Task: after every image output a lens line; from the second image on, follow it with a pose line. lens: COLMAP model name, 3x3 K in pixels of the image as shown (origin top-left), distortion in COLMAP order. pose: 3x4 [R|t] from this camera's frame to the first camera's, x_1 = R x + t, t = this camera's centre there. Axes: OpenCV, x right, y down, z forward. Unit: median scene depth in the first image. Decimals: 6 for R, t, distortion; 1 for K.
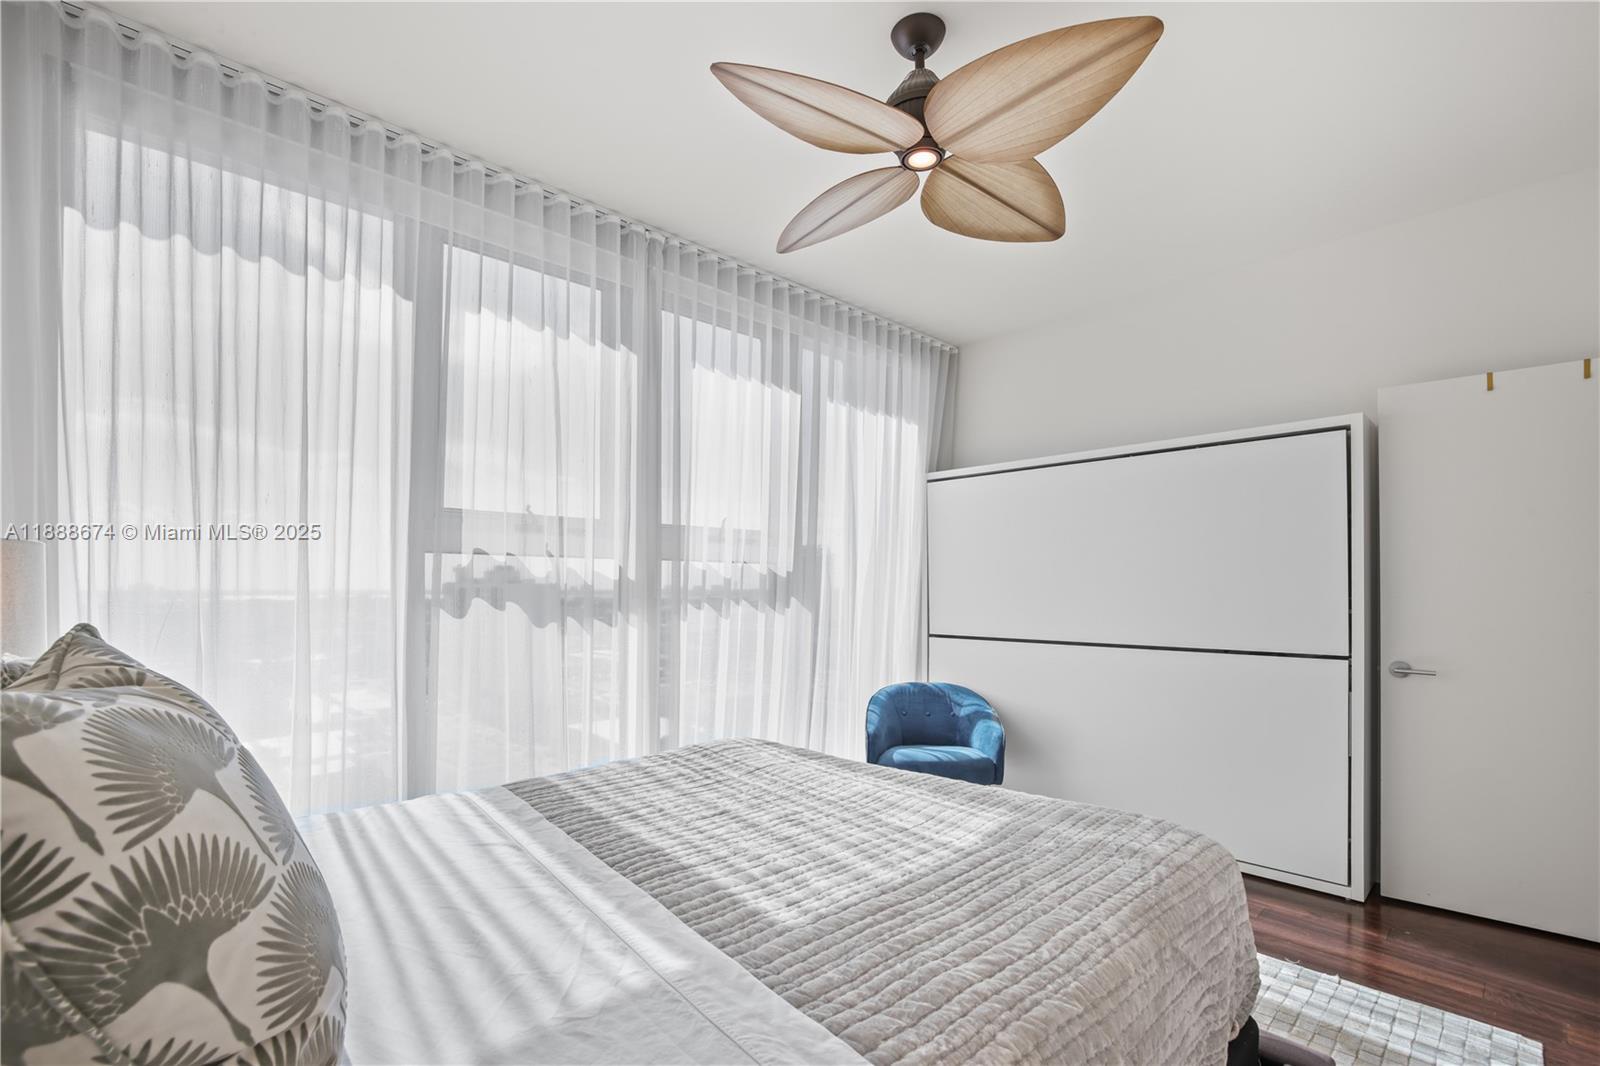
lens RADIAL K [[673.8, 0, 800.0], [0, 673.8, 533.0], [0, 0, 1]] dist [-0.026730, 0.010040]
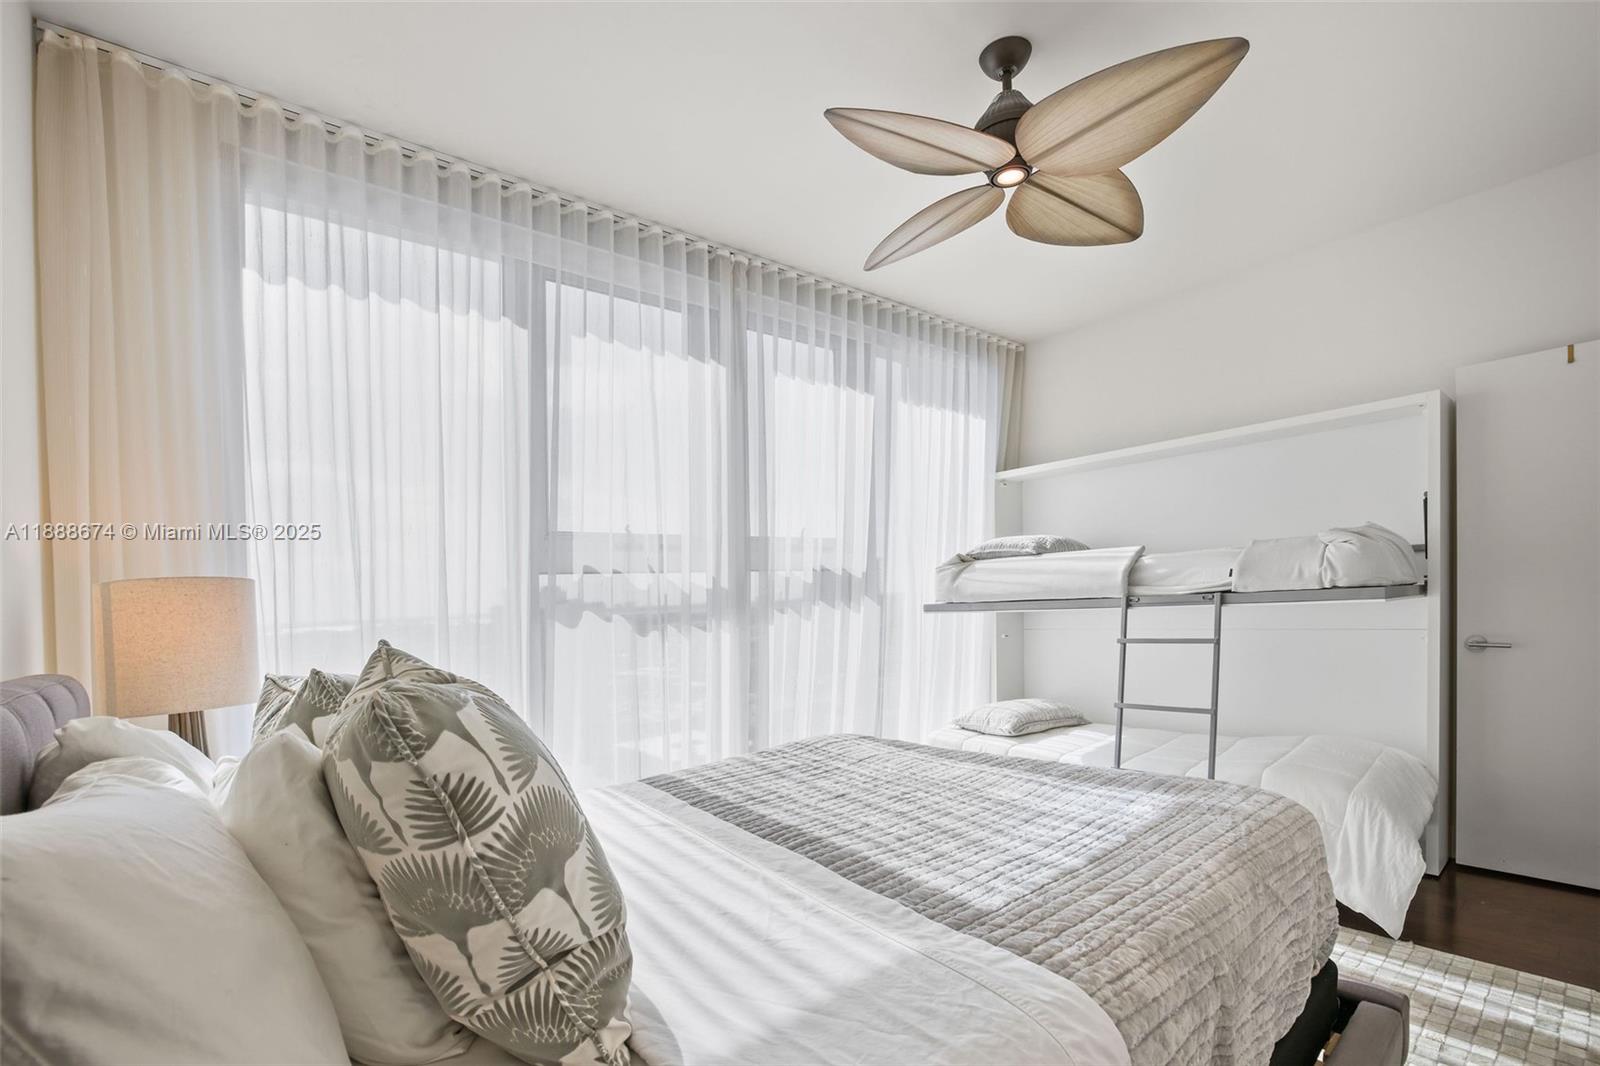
lens RADIAL K [[728.3, 0, 798.1], [0, 728.3, 582.7], [0, 0, 1]] dist [-0.012628, 0.000561]
pose [[0.998384, -0.048930, -0.028915, -0.137003], [0.050631, 0.996831, 0.061358, -0.008580], [0.025821, -0.062723, 0.997697, -0.175905]]
